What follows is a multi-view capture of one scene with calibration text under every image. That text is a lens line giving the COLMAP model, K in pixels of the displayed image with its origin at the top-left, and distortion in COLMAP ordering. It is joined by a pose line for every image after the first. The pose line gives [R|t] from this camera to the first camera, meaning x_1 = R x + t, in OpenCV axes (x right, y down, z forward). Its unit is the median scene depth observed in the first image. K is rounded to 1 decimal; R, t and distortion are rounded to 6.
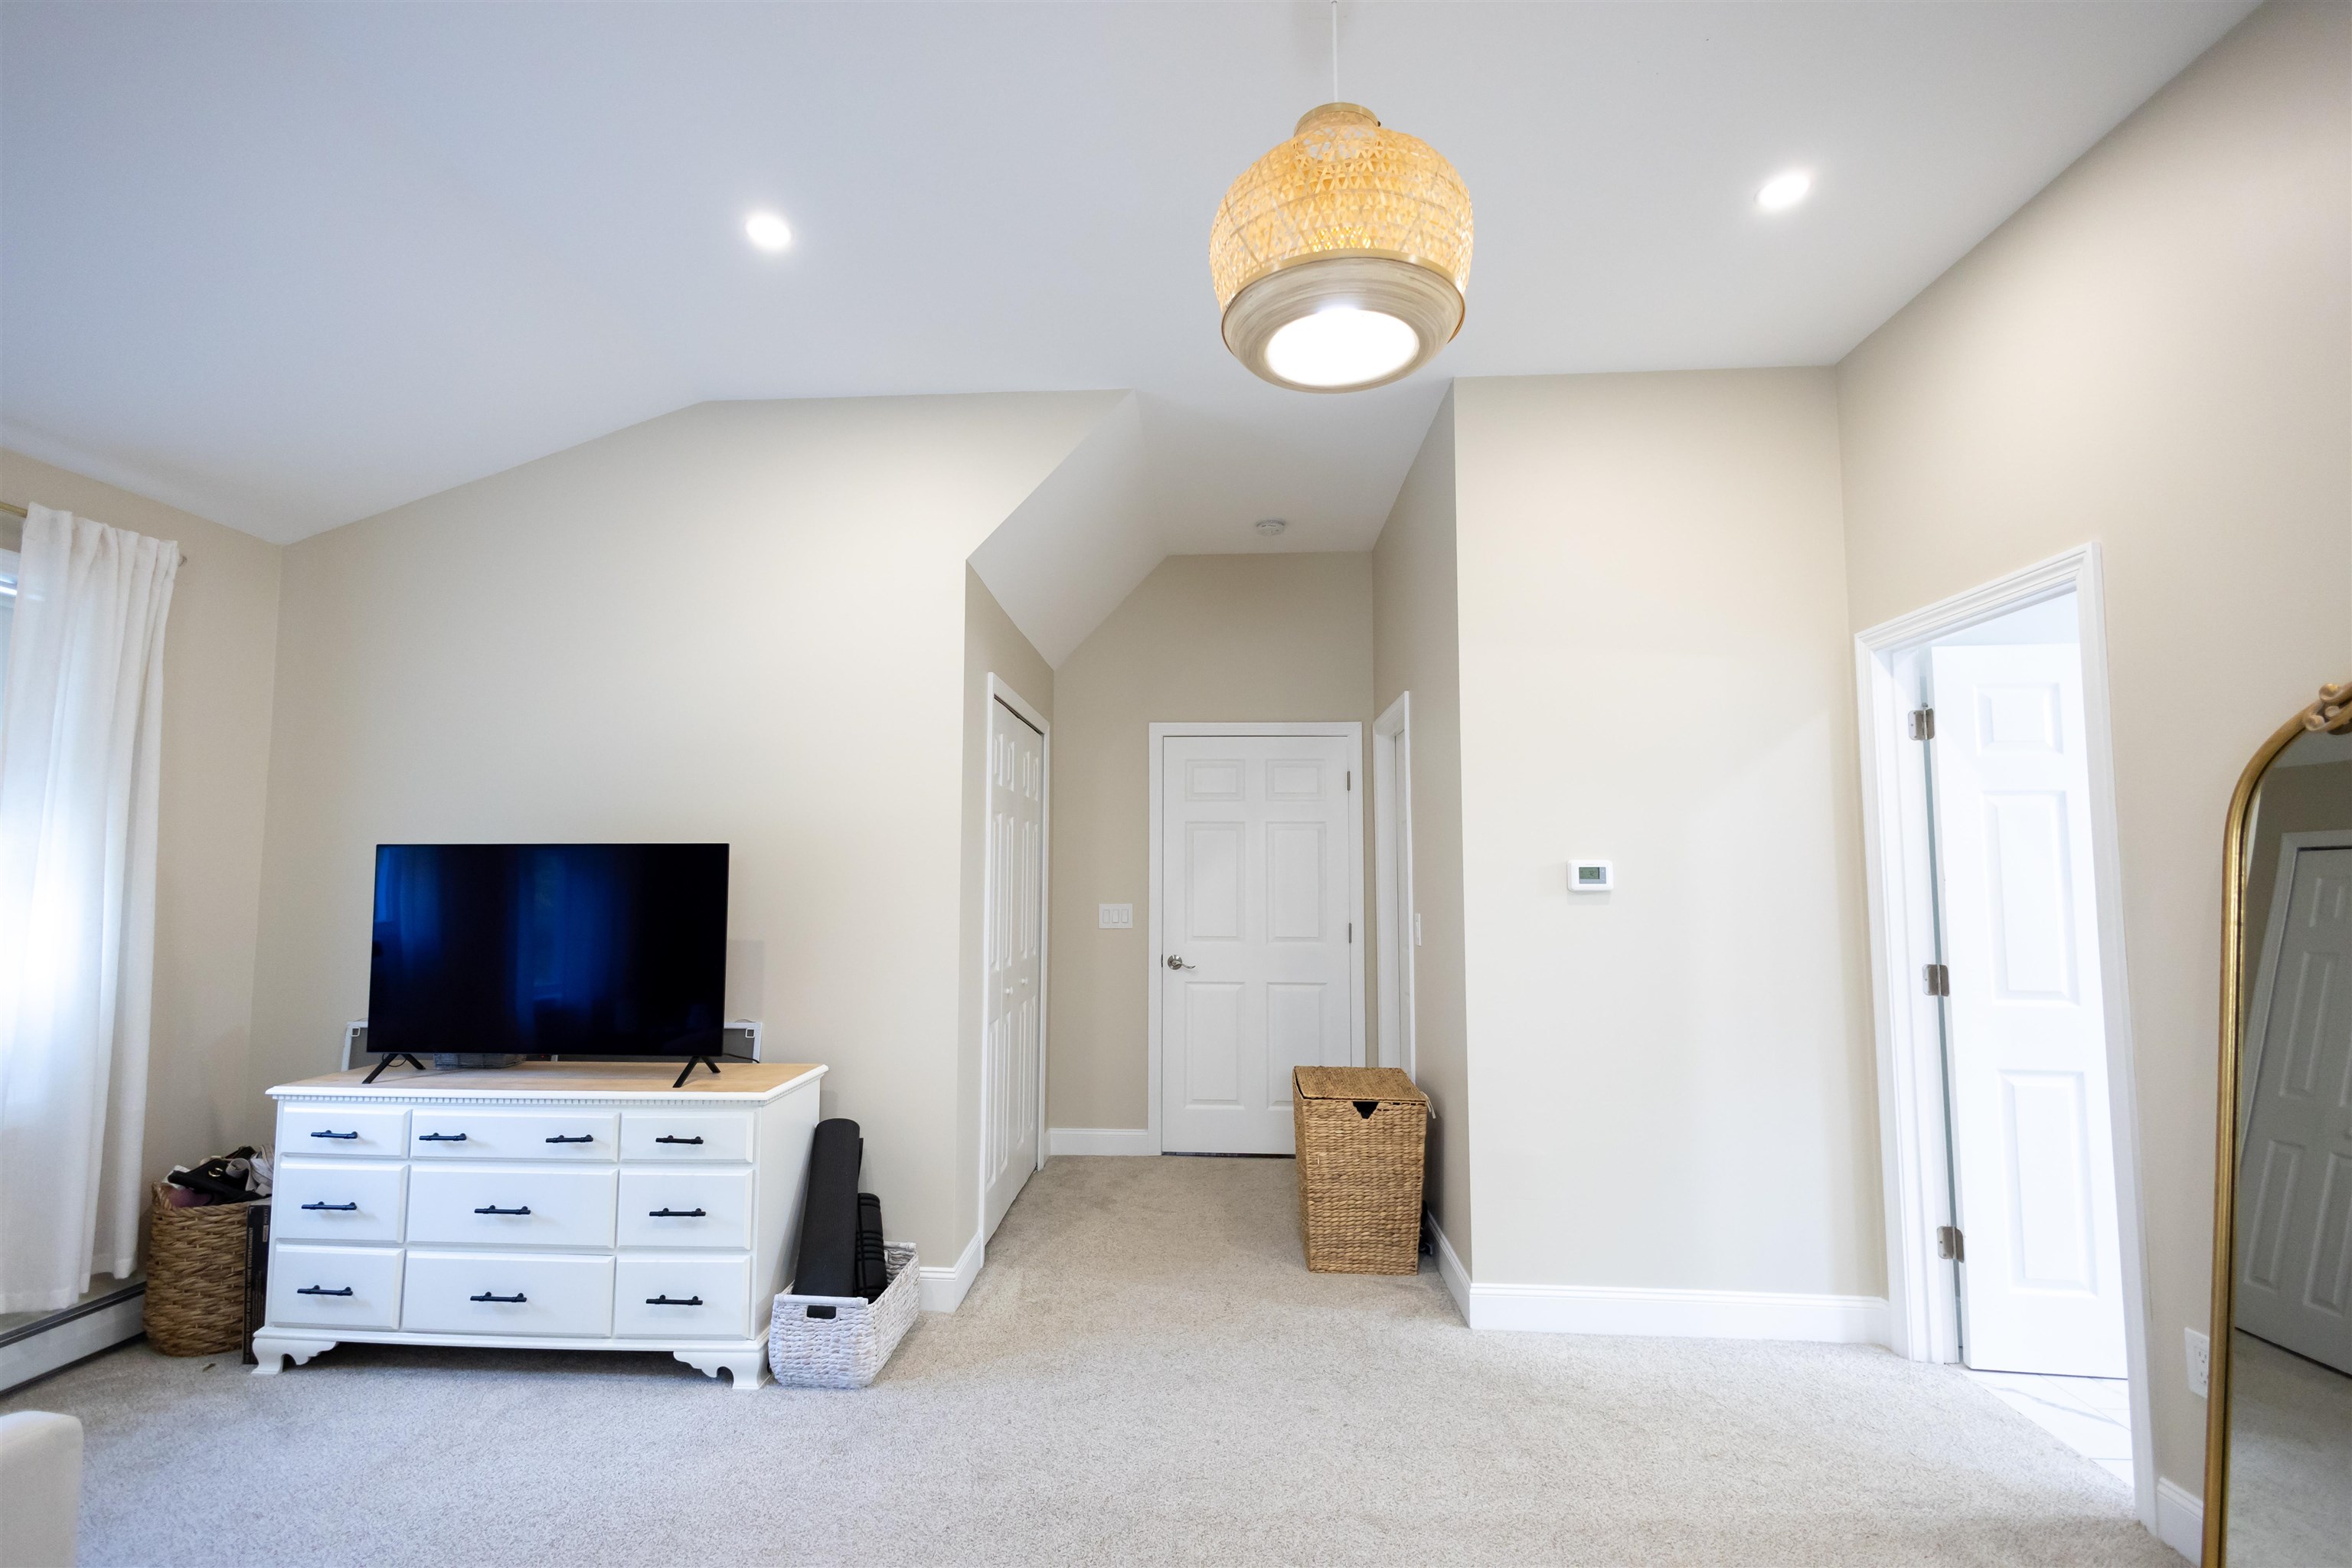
lens RADIAL K [[1066.1, 0, 1156.7], [0, 1066.1, 791.3], [0, 0, 1]] dist [0.004156, -0.000131]
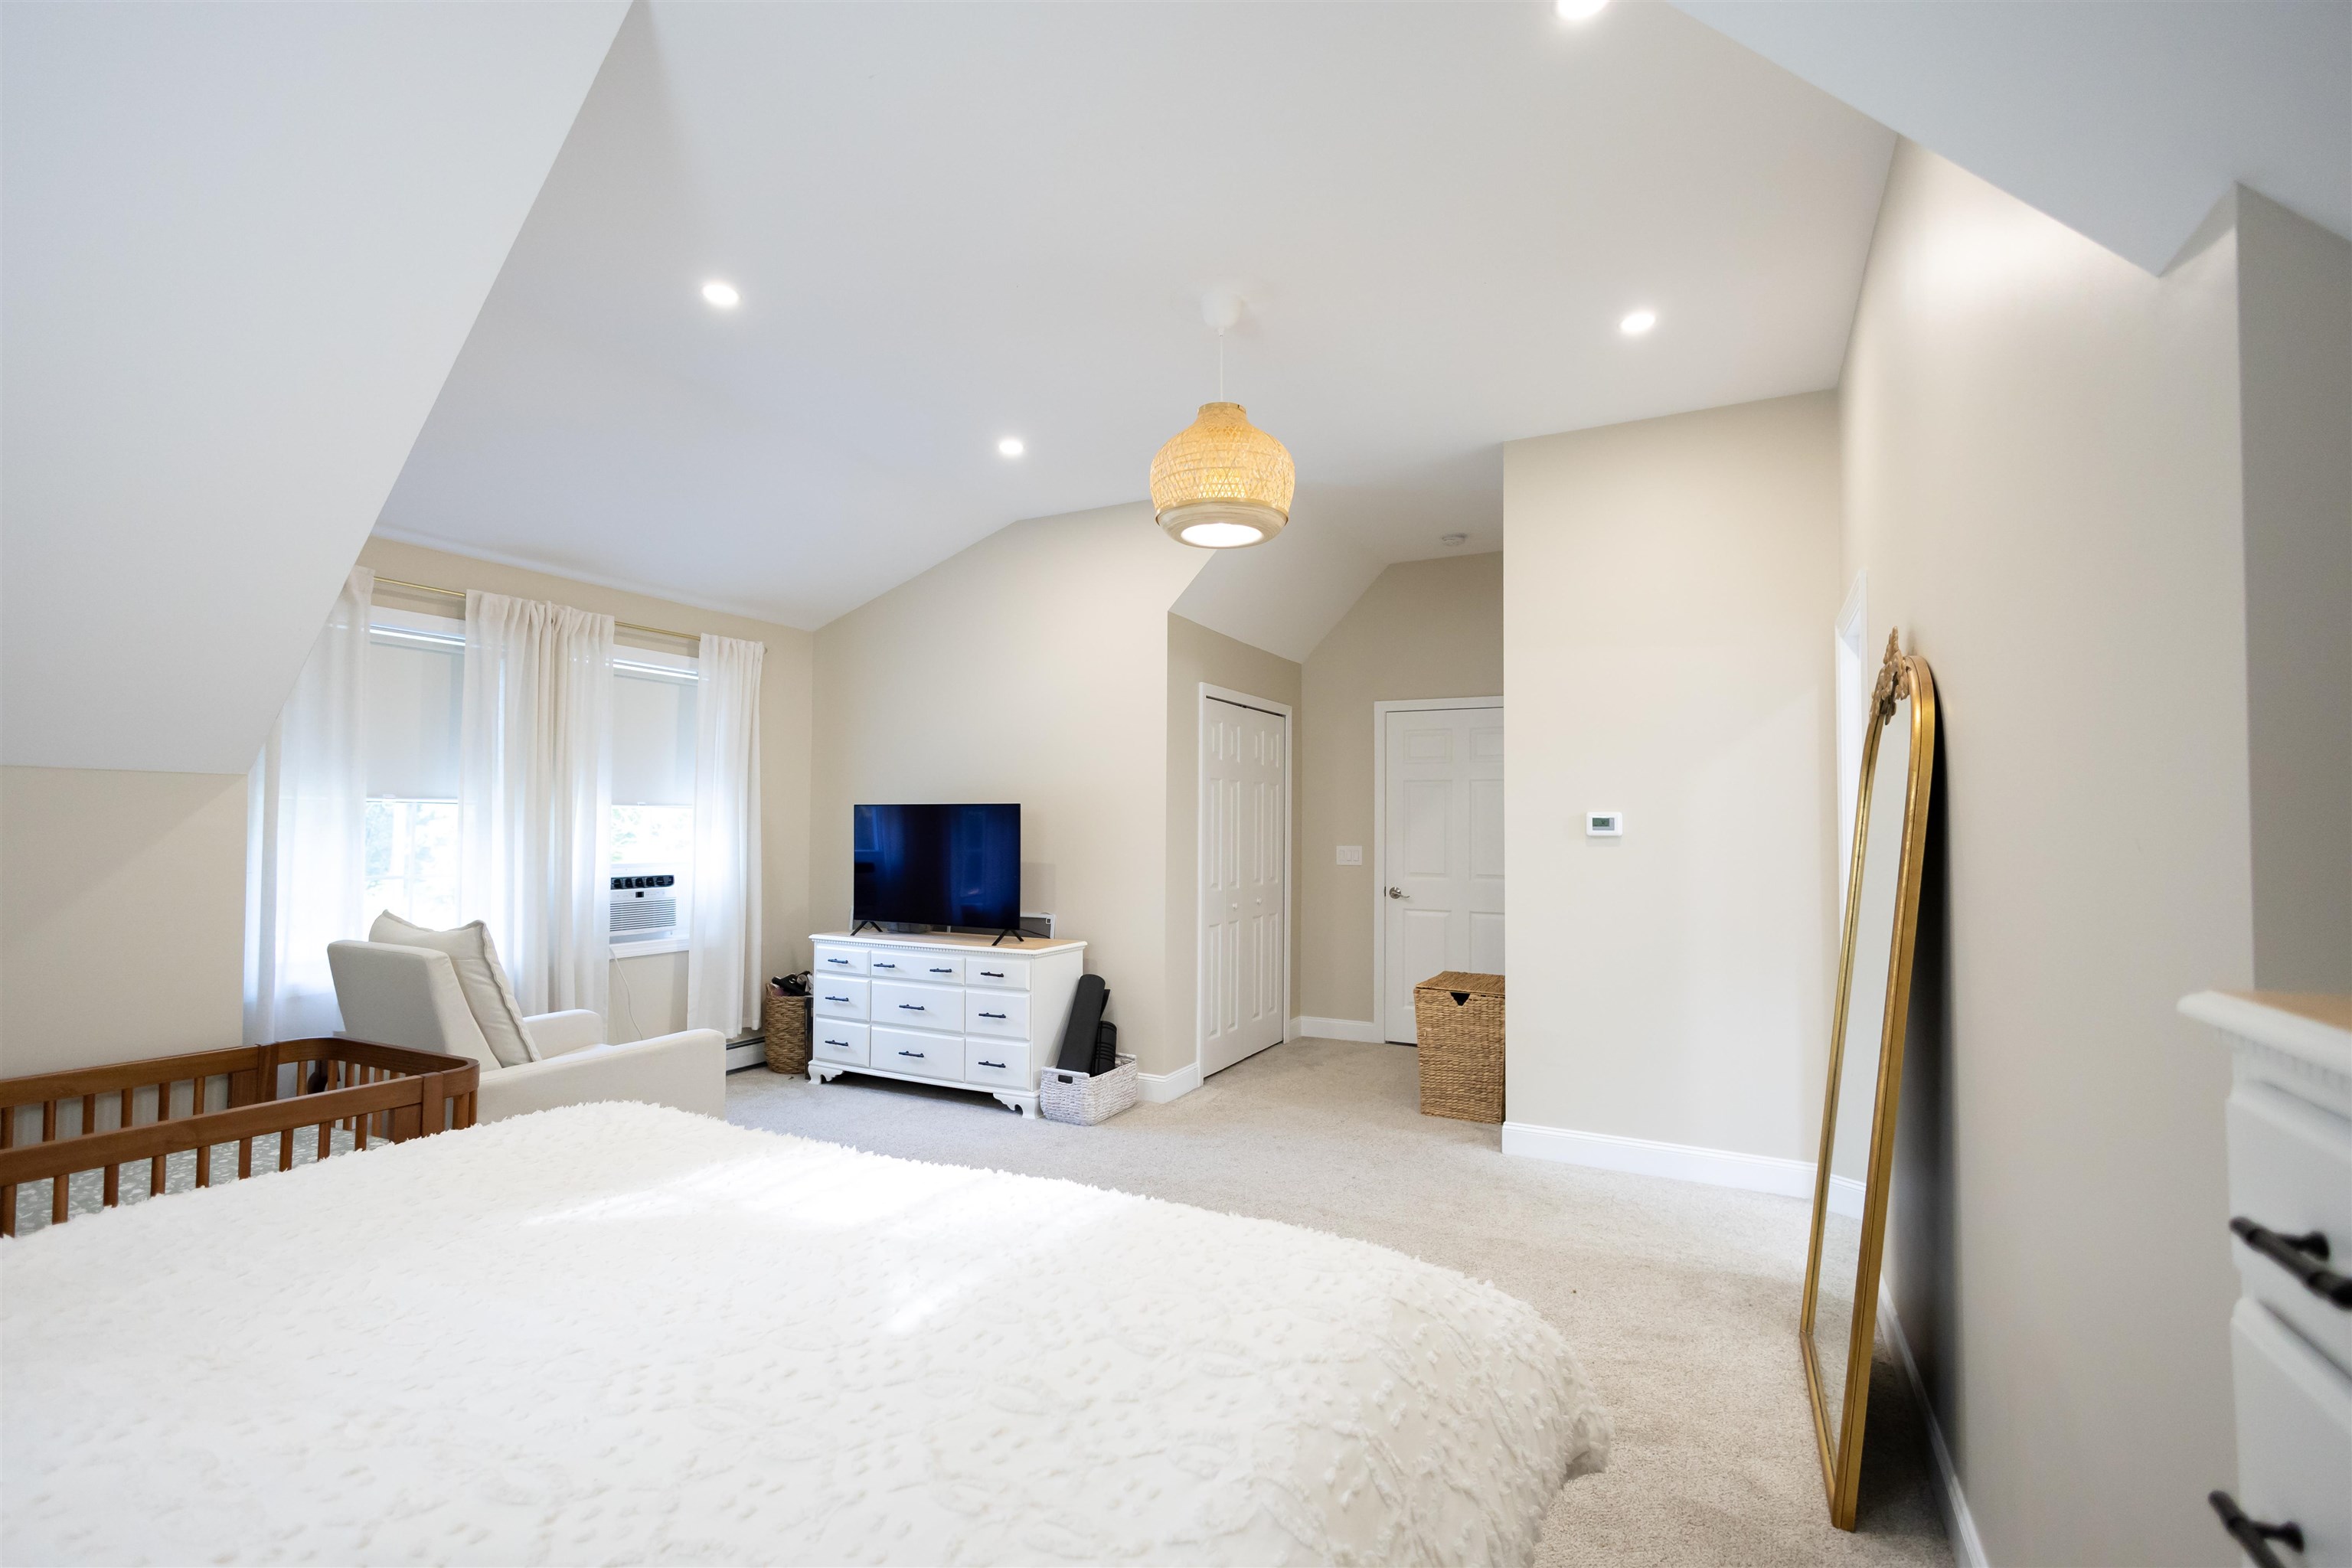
lens RADIAL K [[1066.1, 0, 1166.2], [0, 1066.1, 785.5], [0, 0, 1]] dist [0.004156, -0.000131]
pose [[0.914480, -0.011490, -0.404468, 0.446183], [0.028640, 0.998928, 0.036375, -0.030444], [0.403616, -0.044848, 0.913828, -0.395877]]
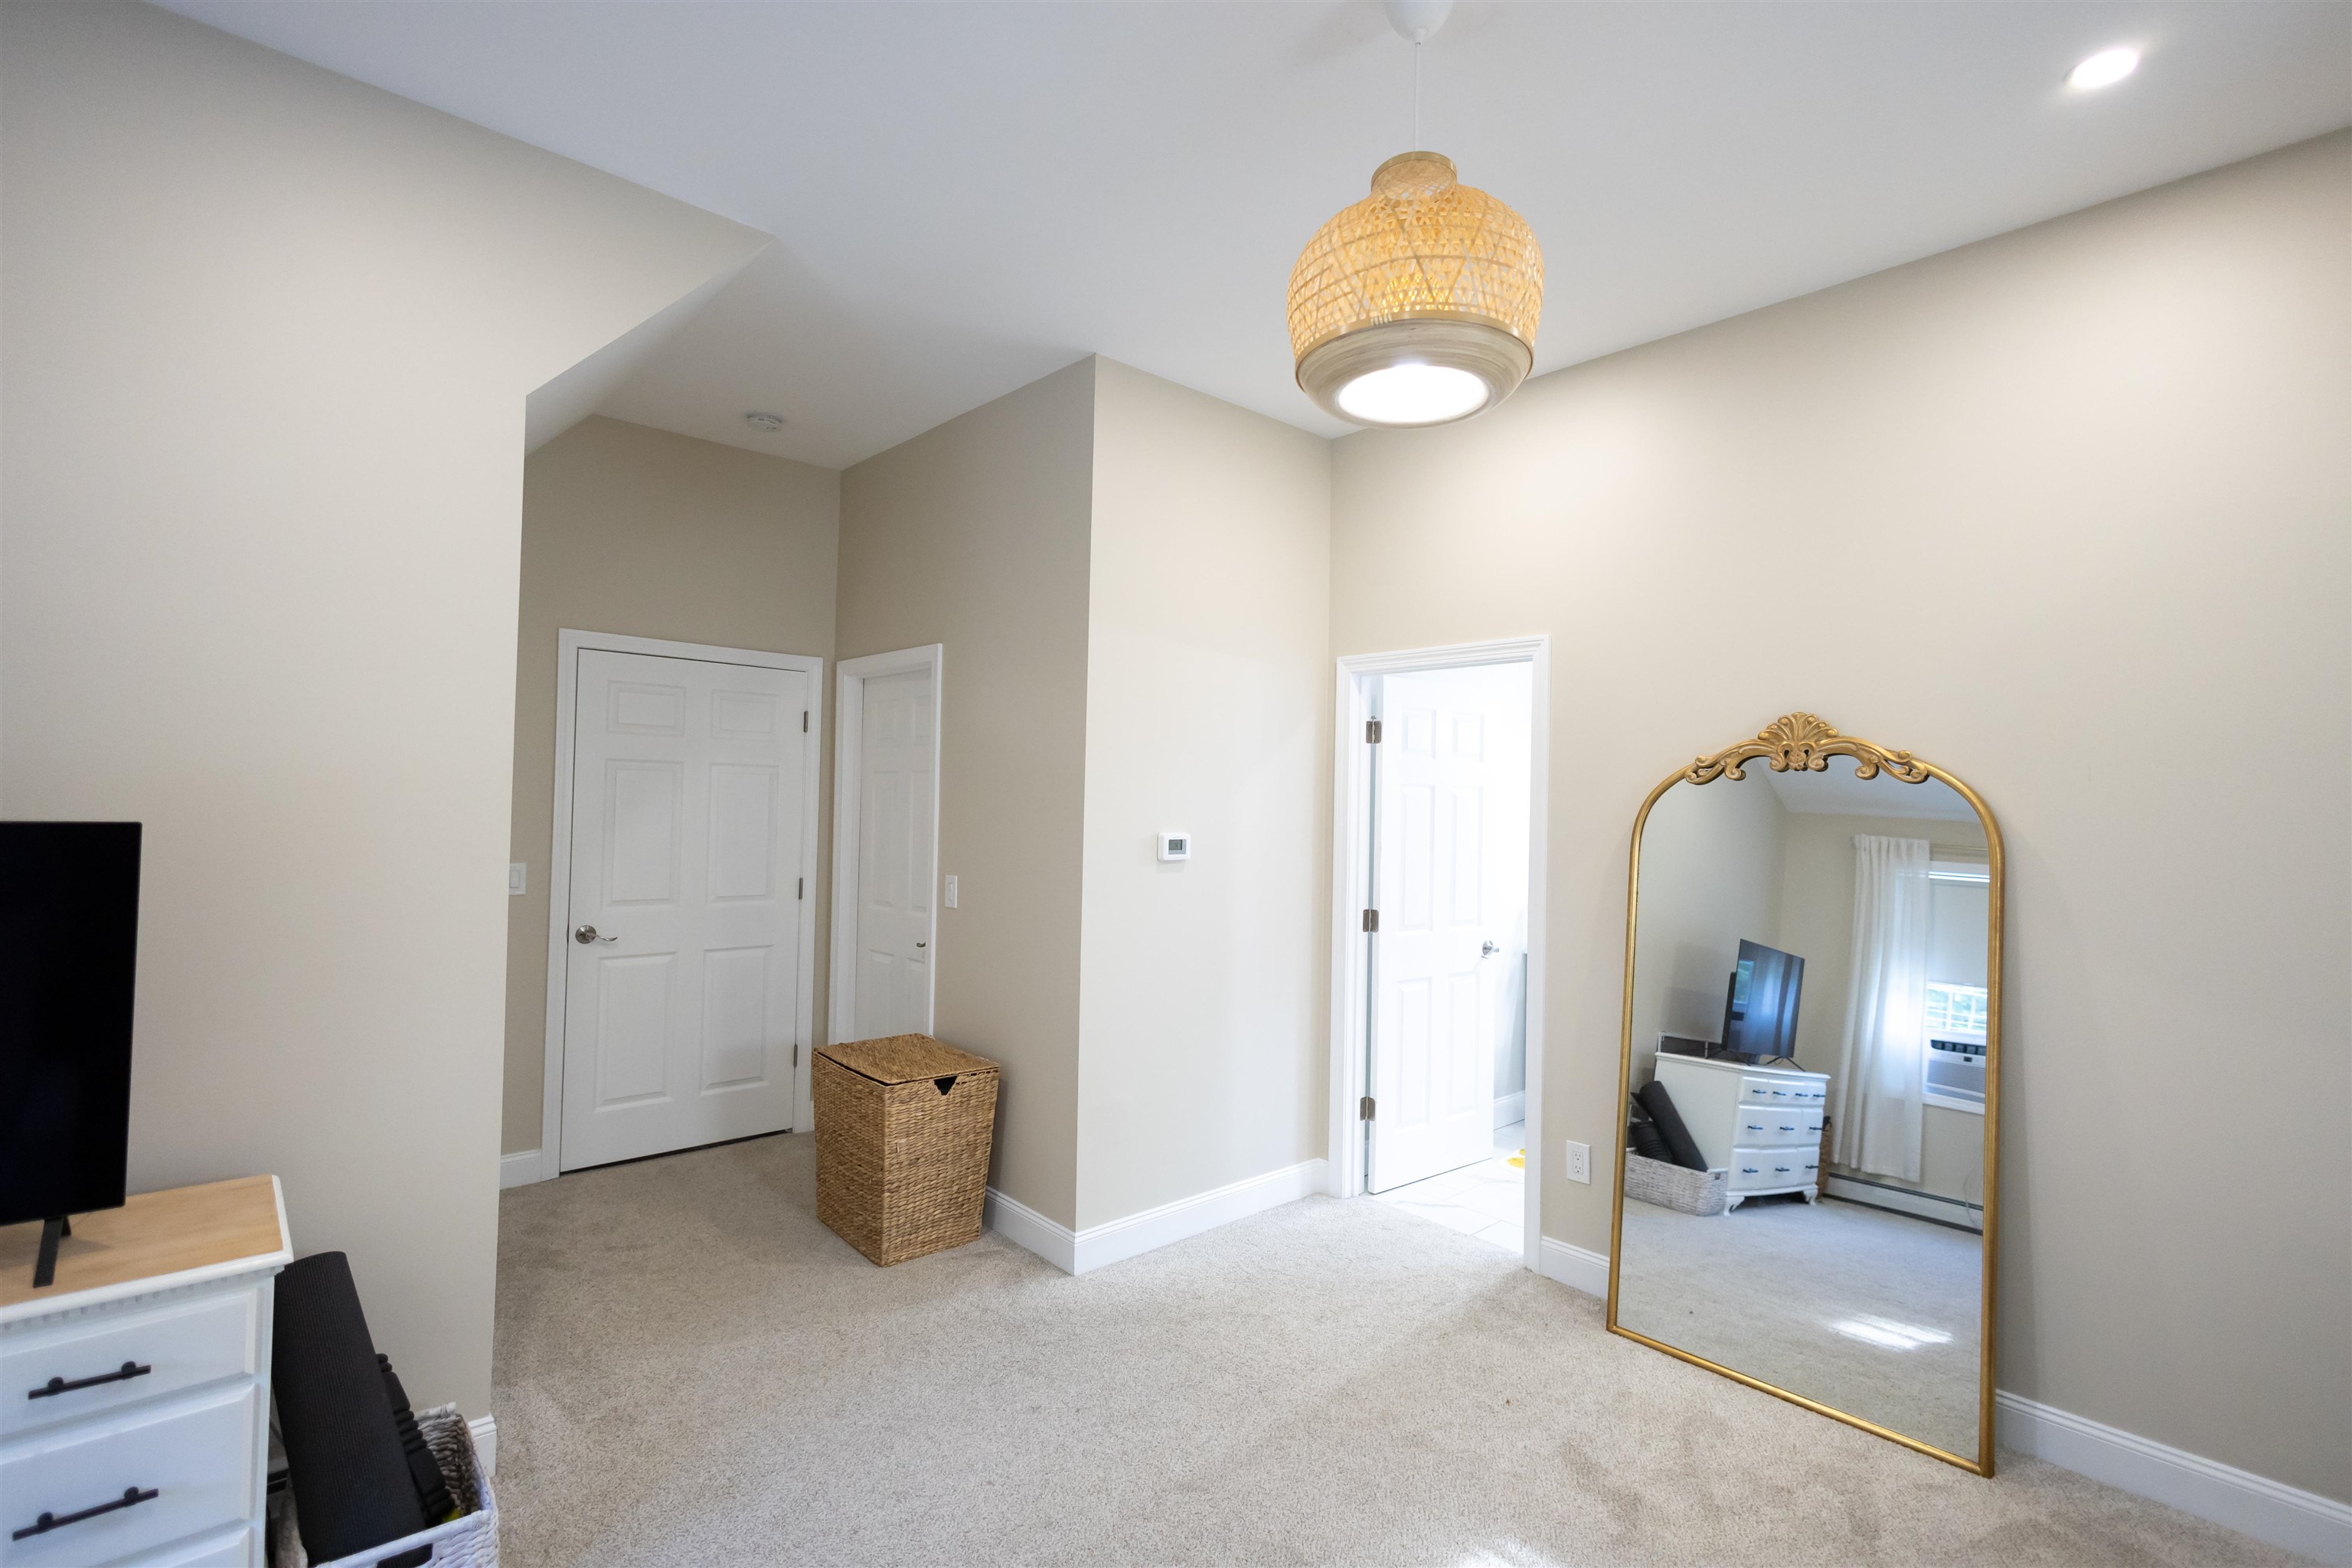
lens RADIAL K [[1066.1, 0, 1169.2], [0, 1066.1, 777.7], [0, 0, 1]] dist [0.004156, -0.000131]
pose [[0.703364, 0.024931, 0.710392, -0.392568], [-0.078157, 0.996038, 0.042428, -0.039845], [-0.706520, -0.085365, 0.702526, 0.225165]]
